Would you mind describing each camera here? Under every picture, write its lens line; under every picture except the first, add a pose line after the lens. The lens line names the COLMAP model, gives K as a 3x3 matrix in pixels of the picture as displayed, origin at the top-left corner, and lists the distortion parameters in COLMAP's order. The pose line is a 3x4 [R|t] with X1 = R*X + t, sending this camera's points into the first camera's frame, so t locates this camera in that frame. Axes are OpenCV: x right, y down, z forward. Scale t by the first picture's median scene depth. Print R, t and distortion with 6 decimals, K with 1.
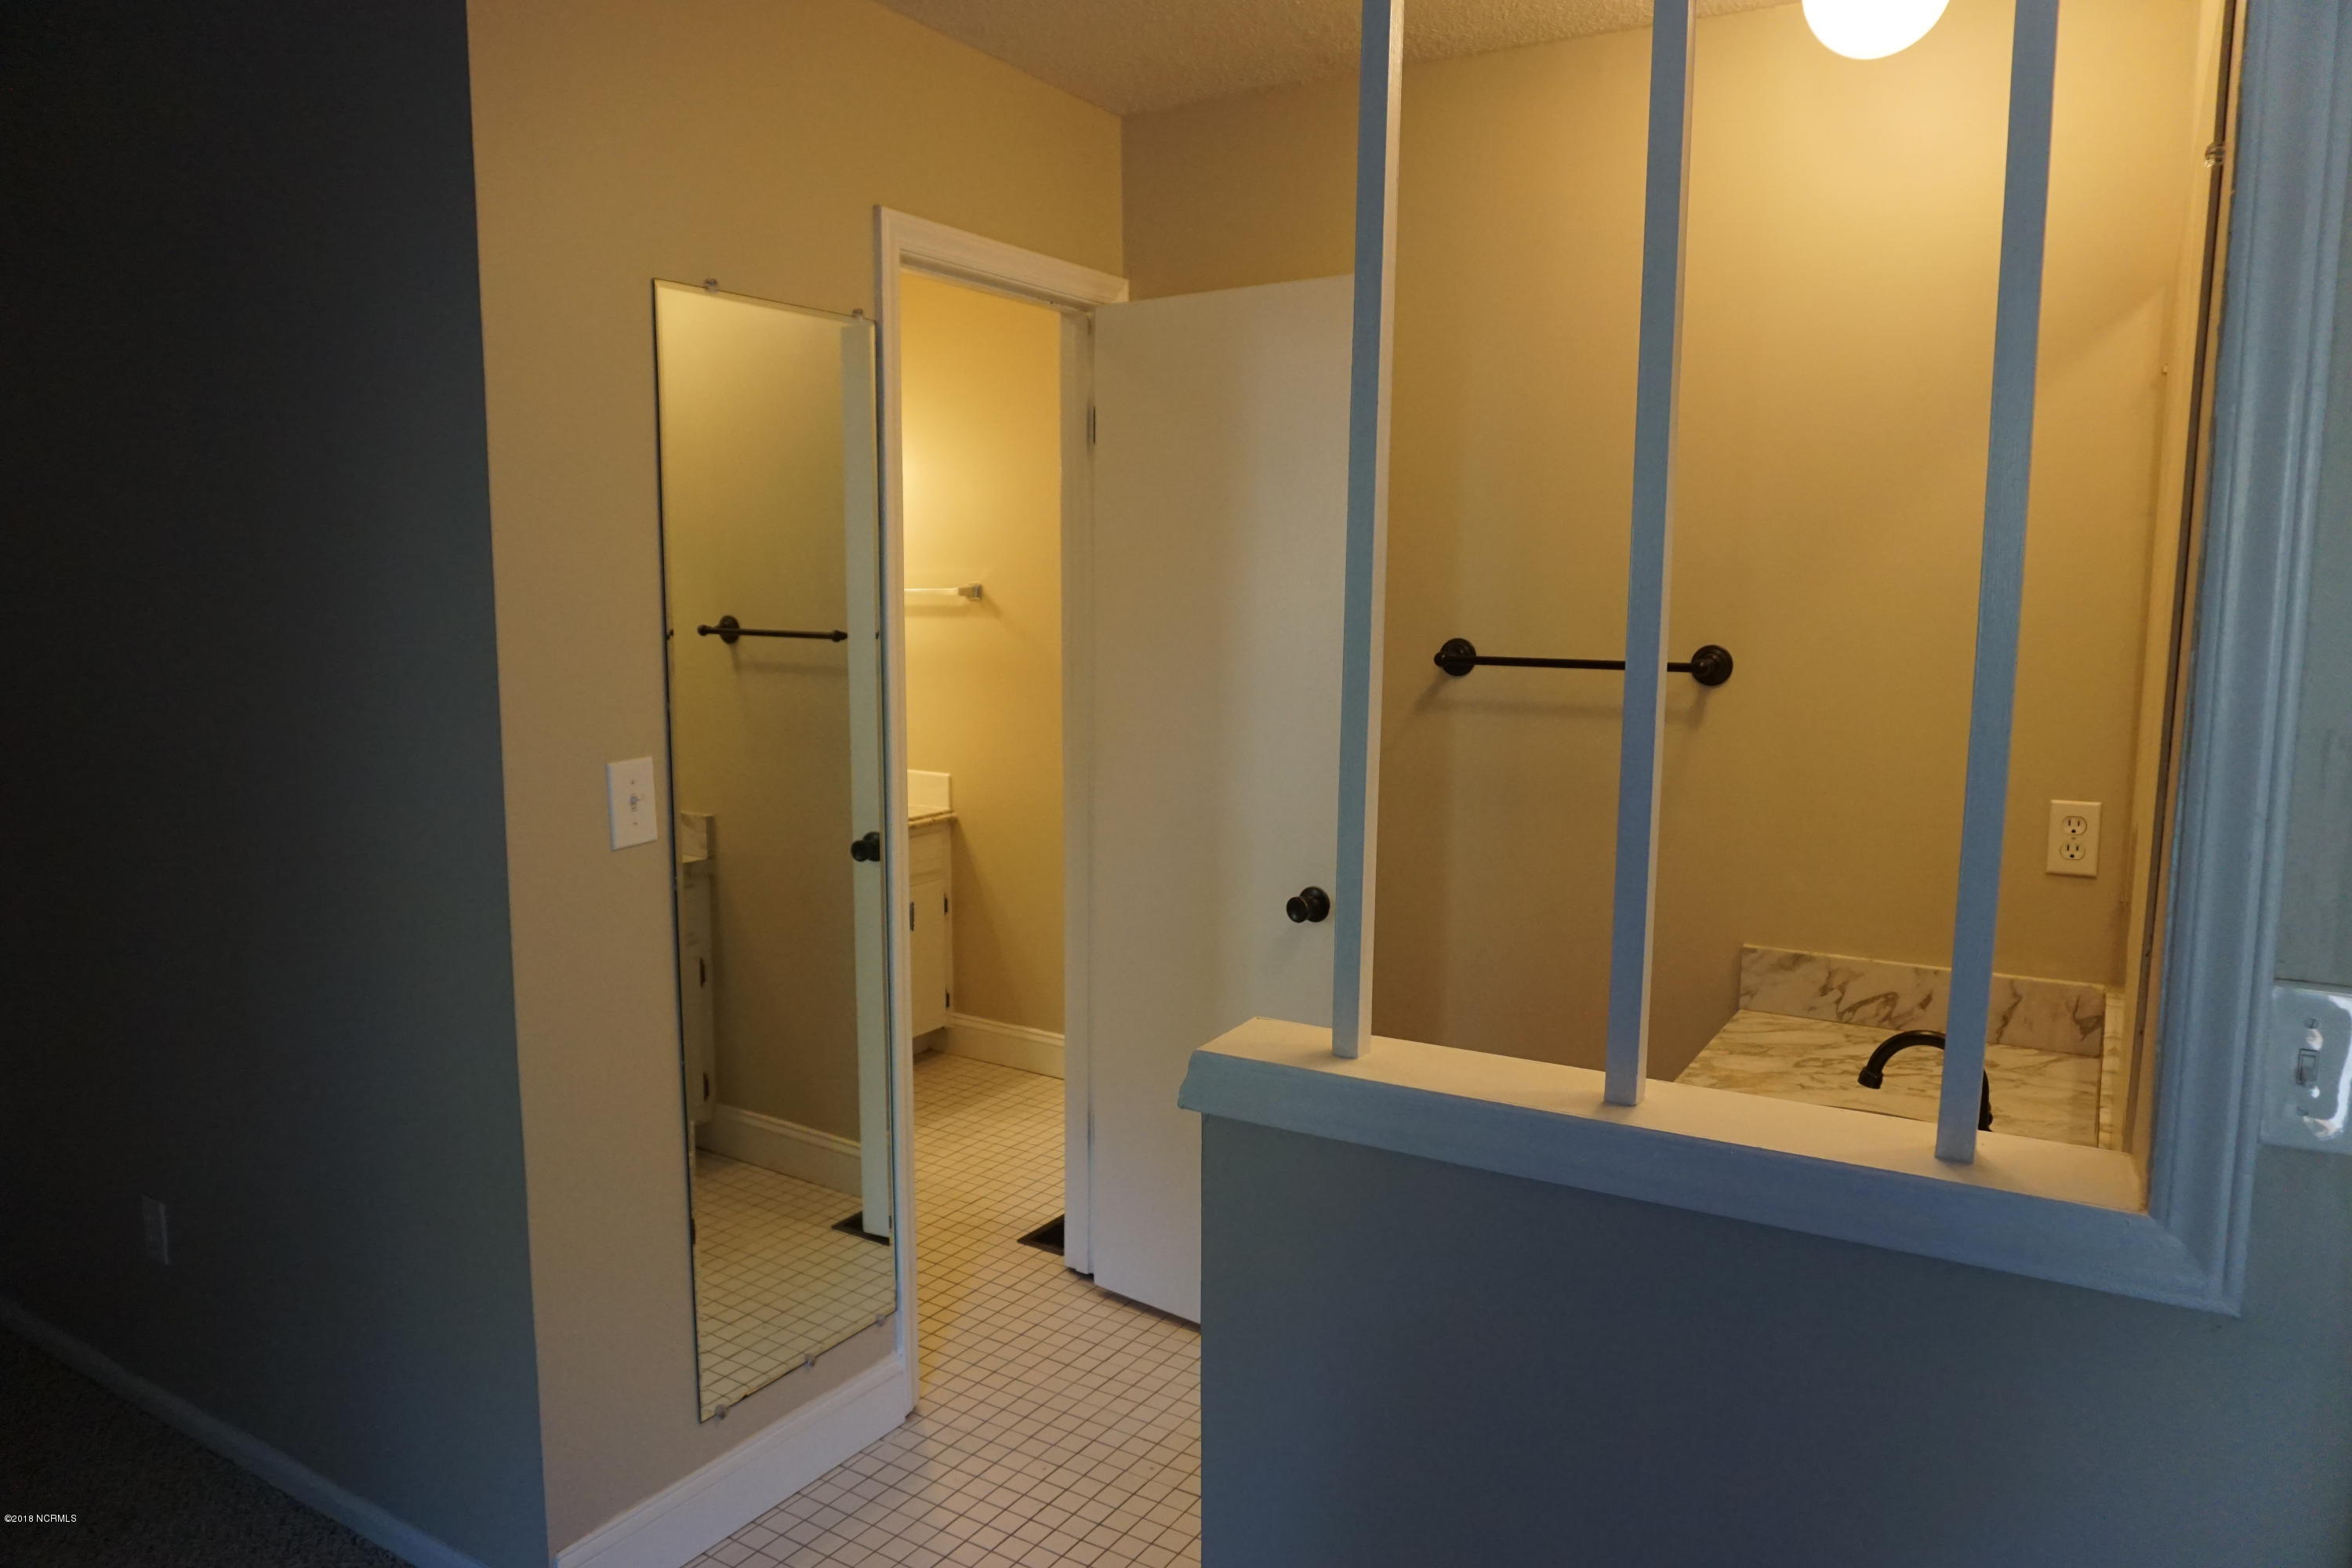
lens RADIAL K [[1580.3, 0, 1178.7], [0, 1580.3, 804.1], [0, 0, 1]] dist [-0.035615, 0.029296]
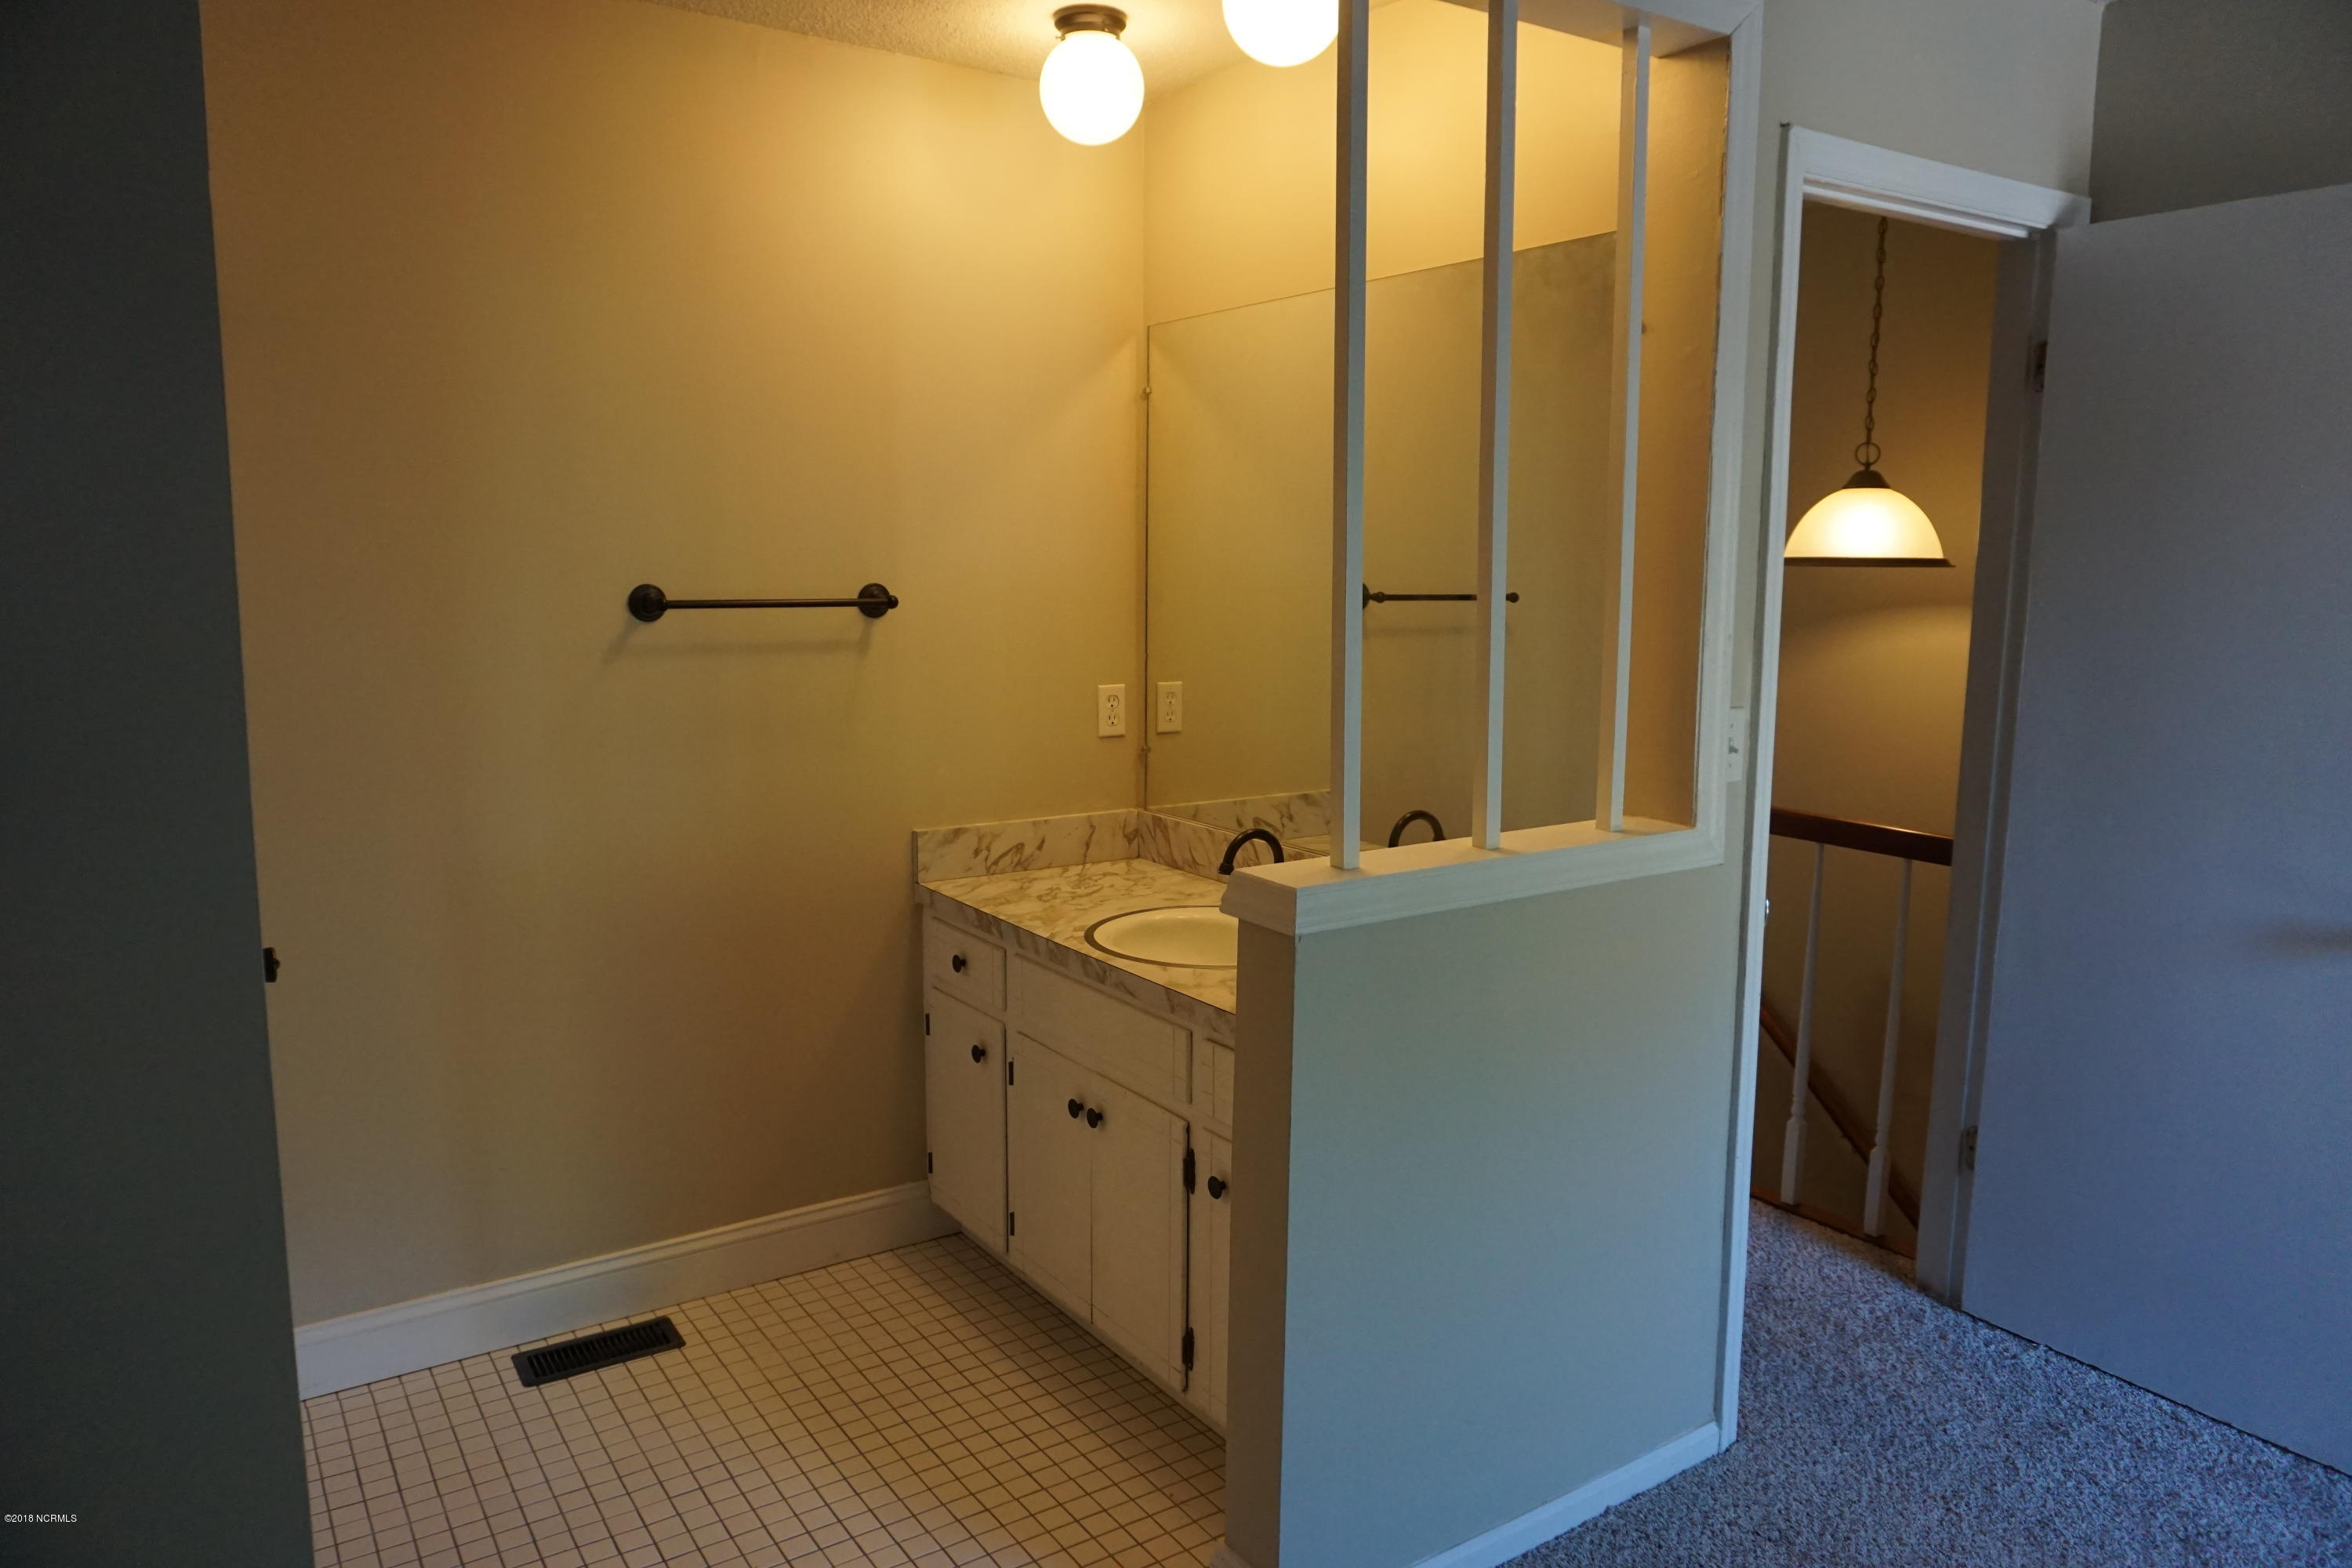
lens RADIAL K [[1580.3, 0, 1172.3], [0, 1580.3, 772.2], [0, 0, 1]] dist [-0.035615, 0.029296]
pose [[0.425995, -0.135120, 0.894578, -0.657162], [0.107281, 0.989353, 0.098348, -0.054449], [-0.898342, 0.054075, 0.435955, 0.300463]]
